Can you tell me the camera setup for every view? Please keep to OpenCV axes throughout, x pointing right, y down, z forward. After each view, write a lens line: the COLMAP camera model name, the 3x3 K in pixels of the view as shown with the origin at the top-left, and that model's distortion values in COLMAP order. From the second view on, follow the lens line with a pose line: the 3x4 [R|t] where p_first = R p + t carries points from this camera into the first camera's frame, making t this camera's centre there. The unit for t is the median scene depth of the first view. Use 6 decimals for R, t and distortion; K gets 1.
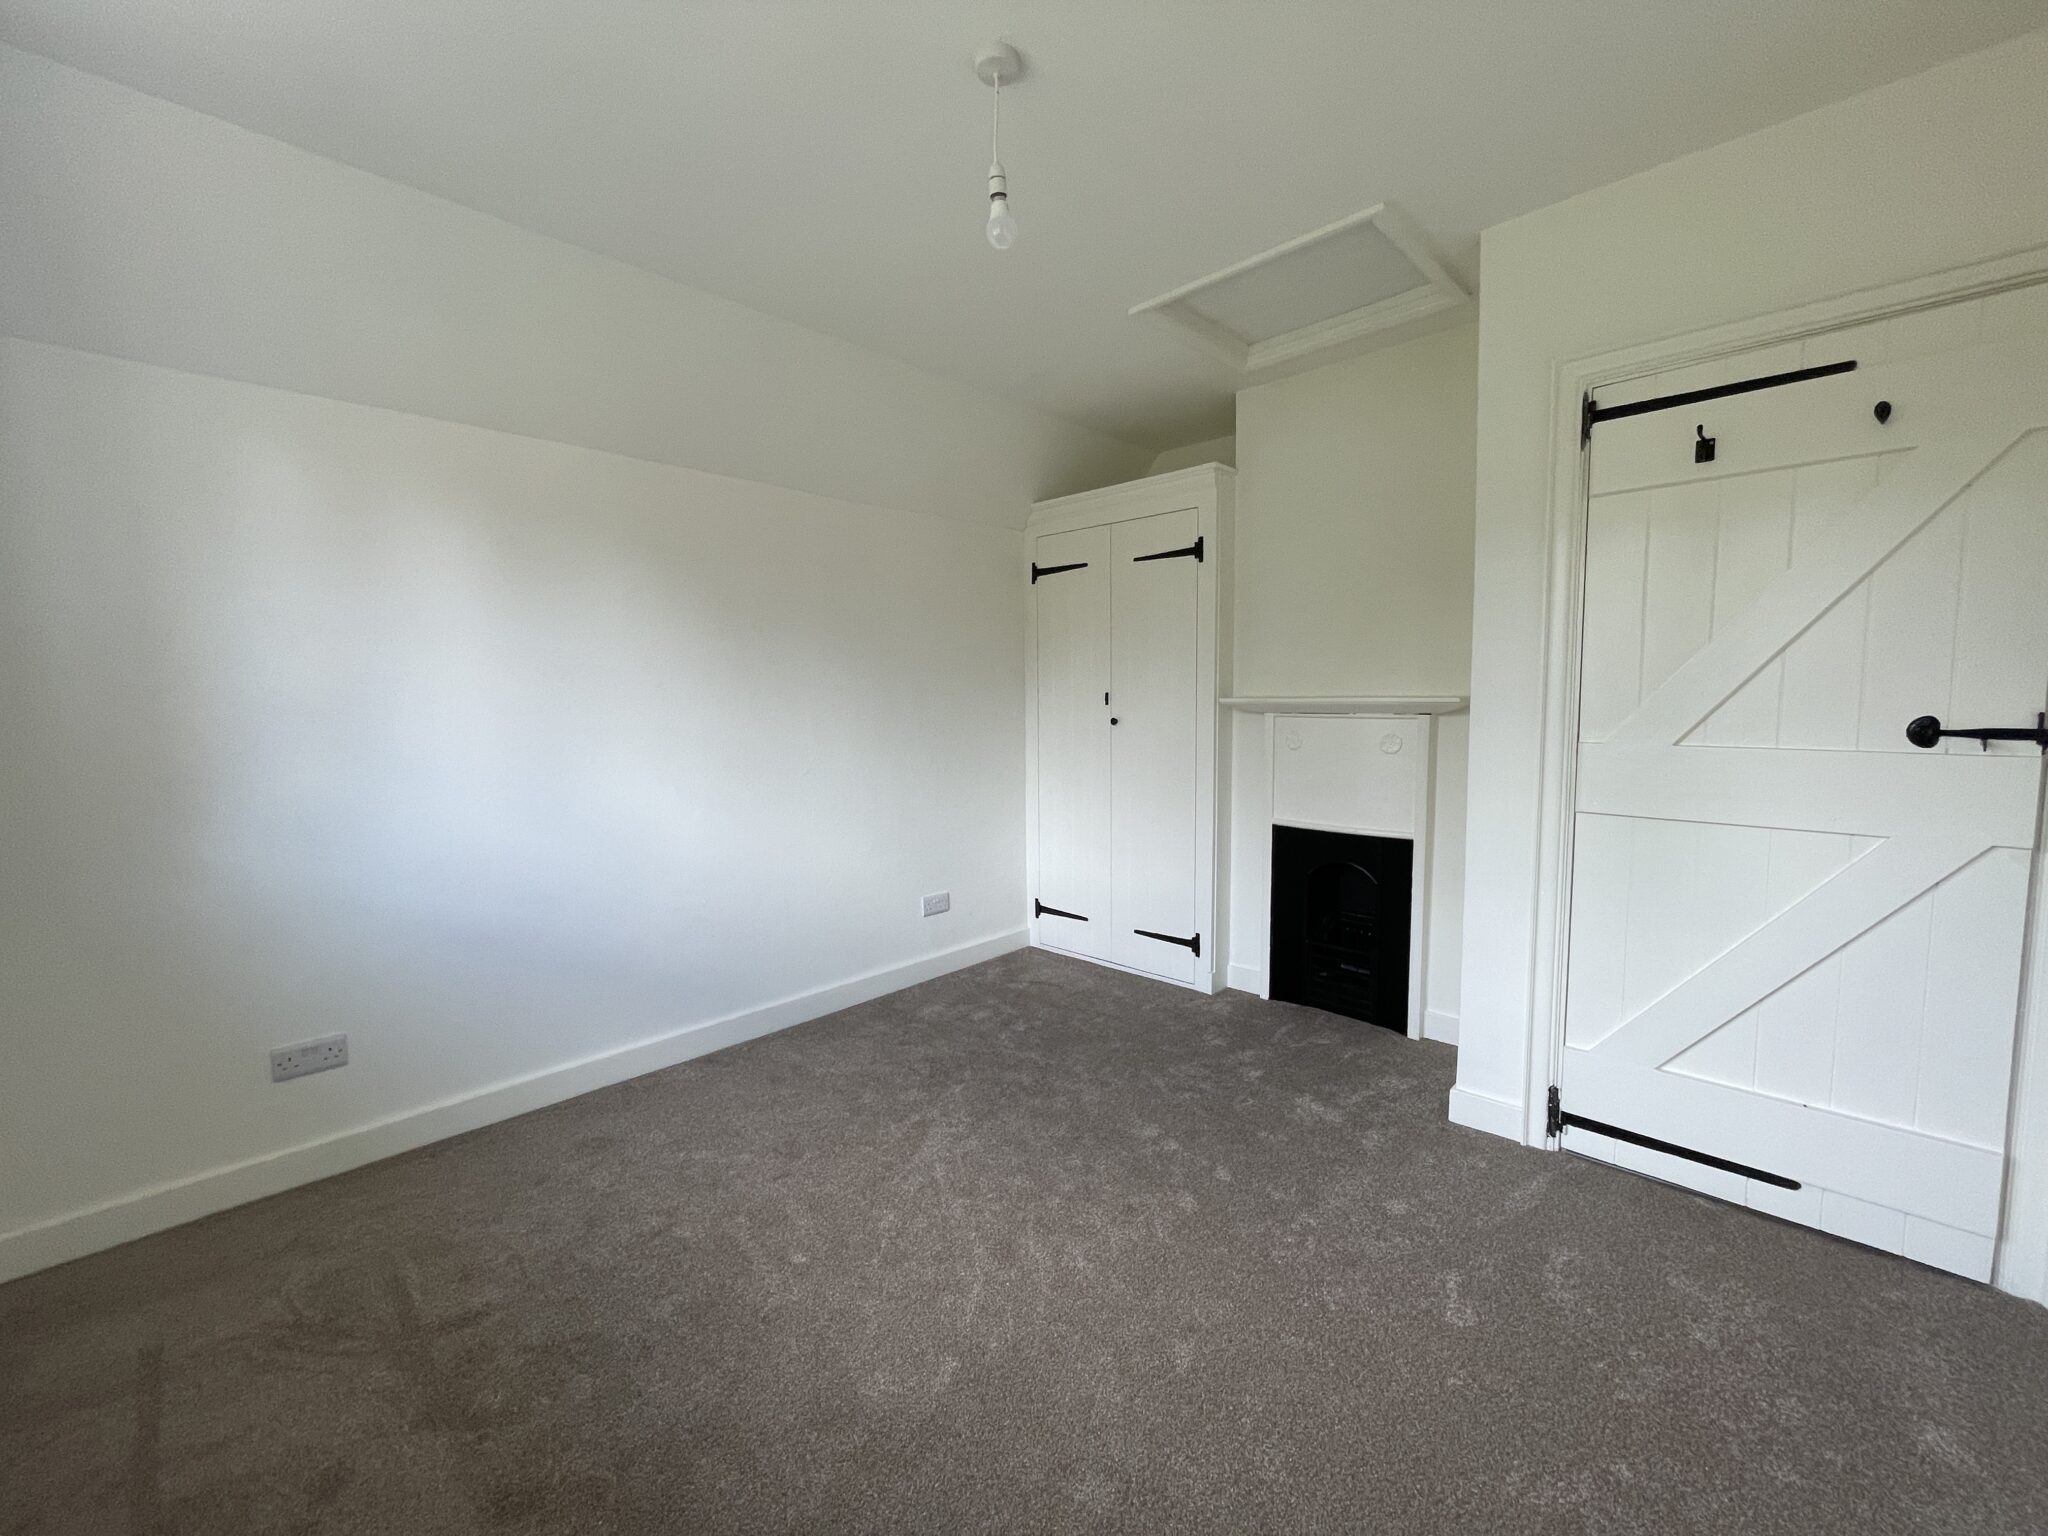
lens RADIAL K [[836.1, 0, 1024.0], [0, 836.1, 768.0], [0, 0, 1]] dist [0.000125, -0.000019]
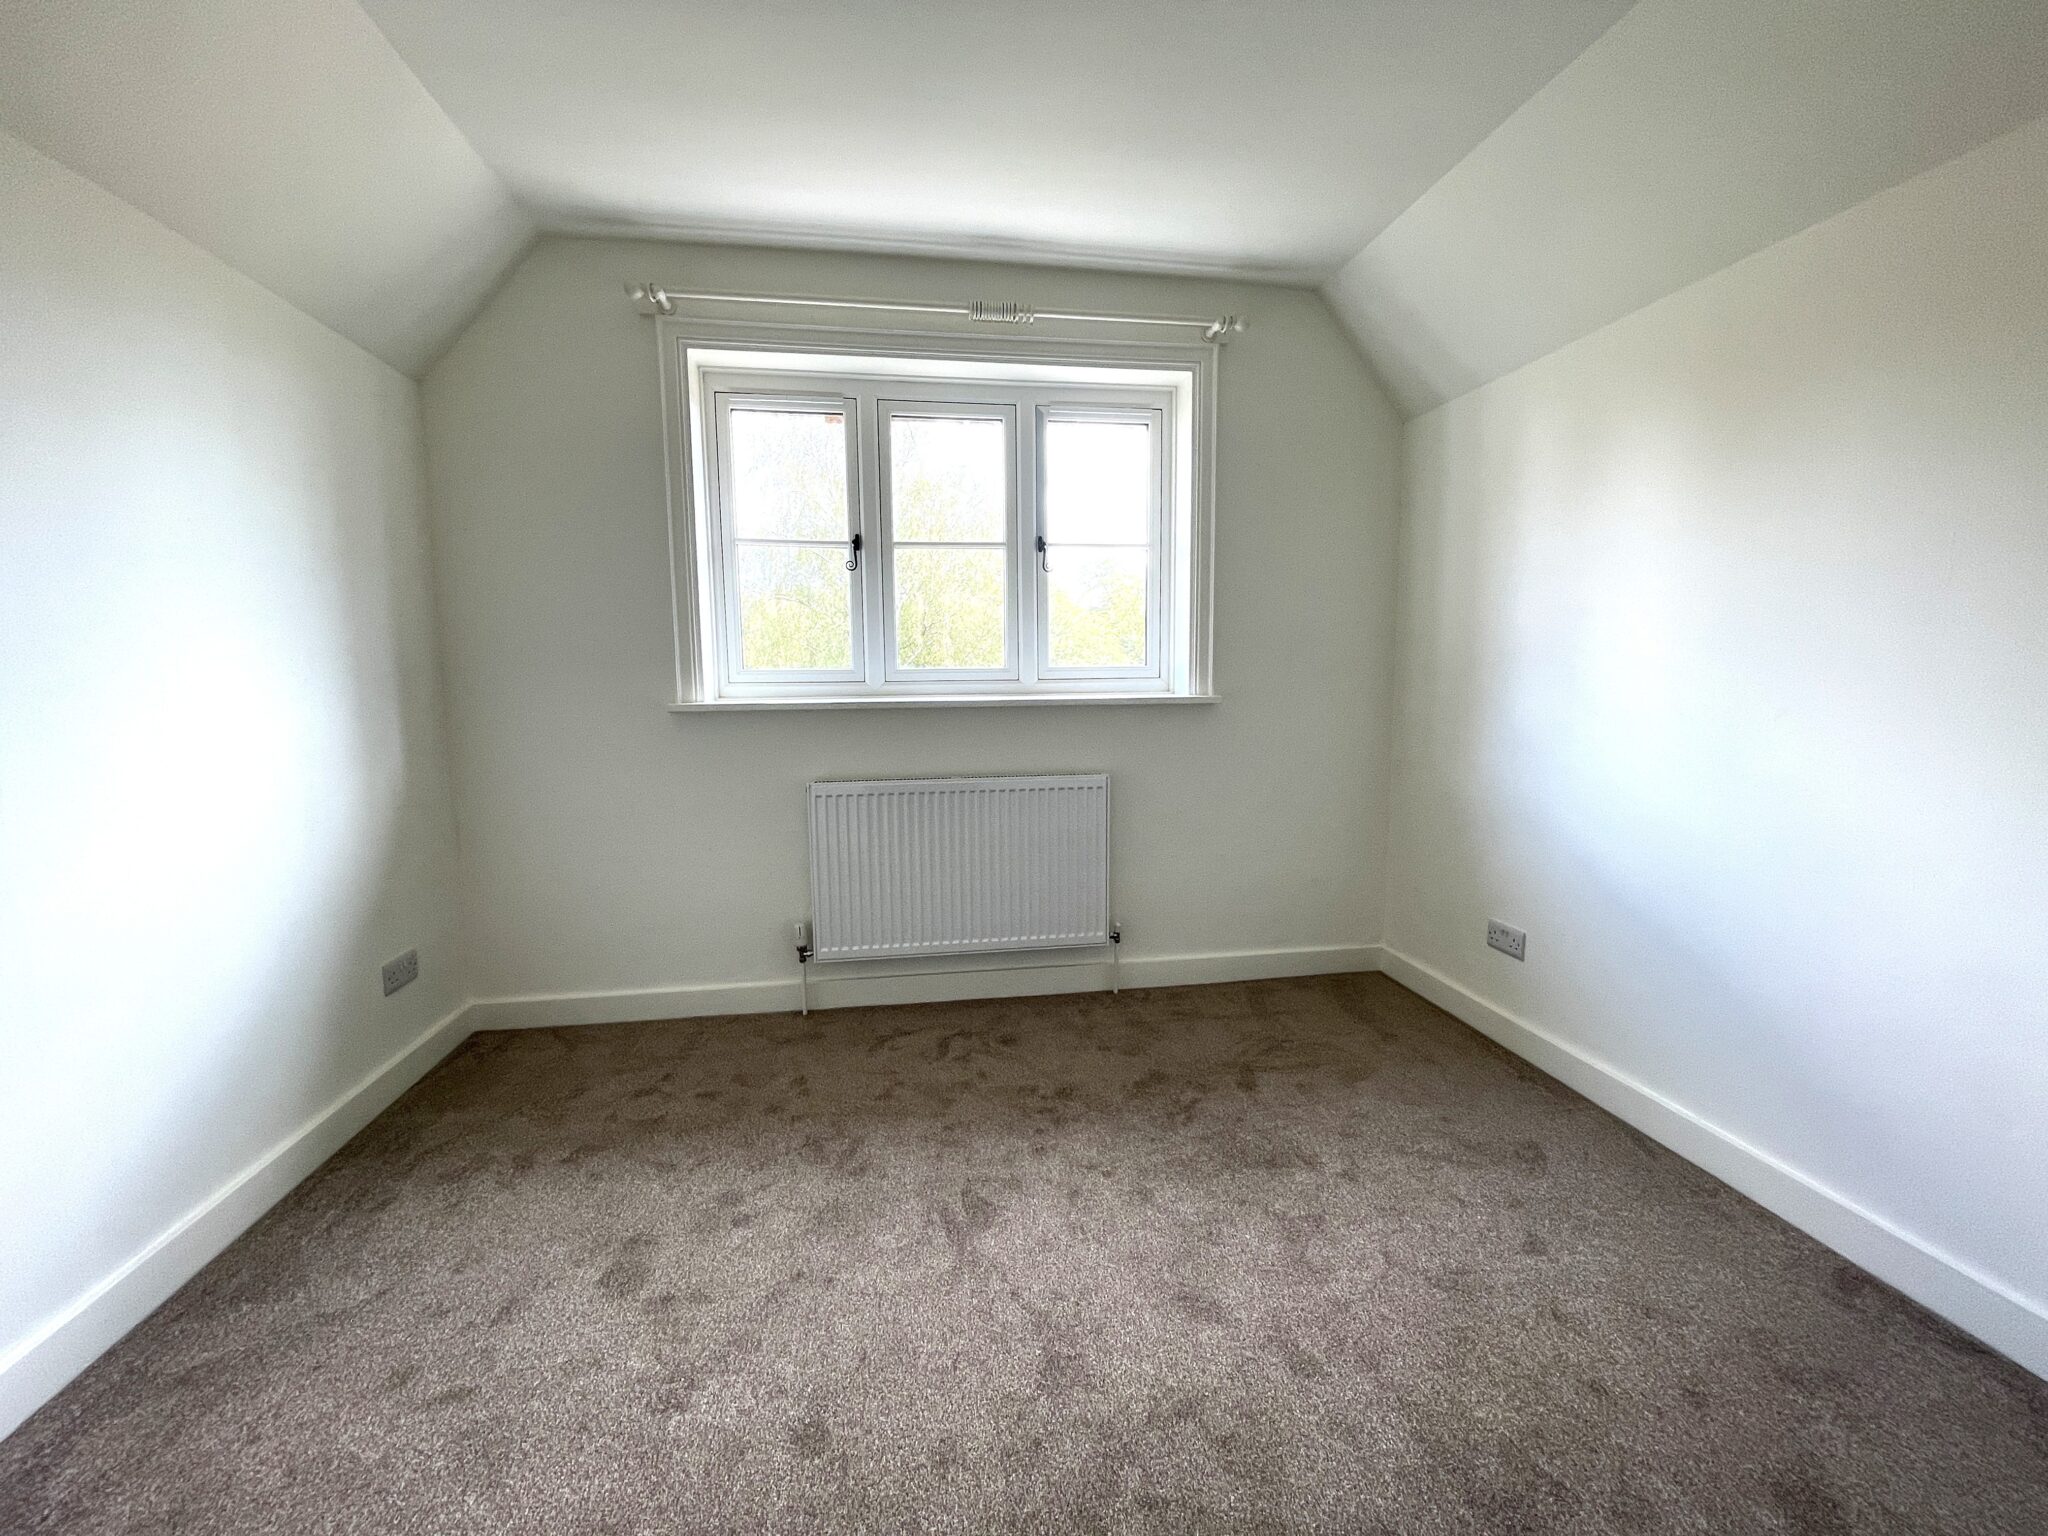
lens RADIAL K [[836.1, 0, 1024.0], [0, 836.1, 768.0], [0, 0, 1]] dist [0.000125, -0.000019]
pose [[-0.585363, 0.113116, -0.802842, 0.457061], [-0.064401, 0.980604, 0.185118, -0.062823], [0.808209, 0.160065, -0.566725, 1.083749]]
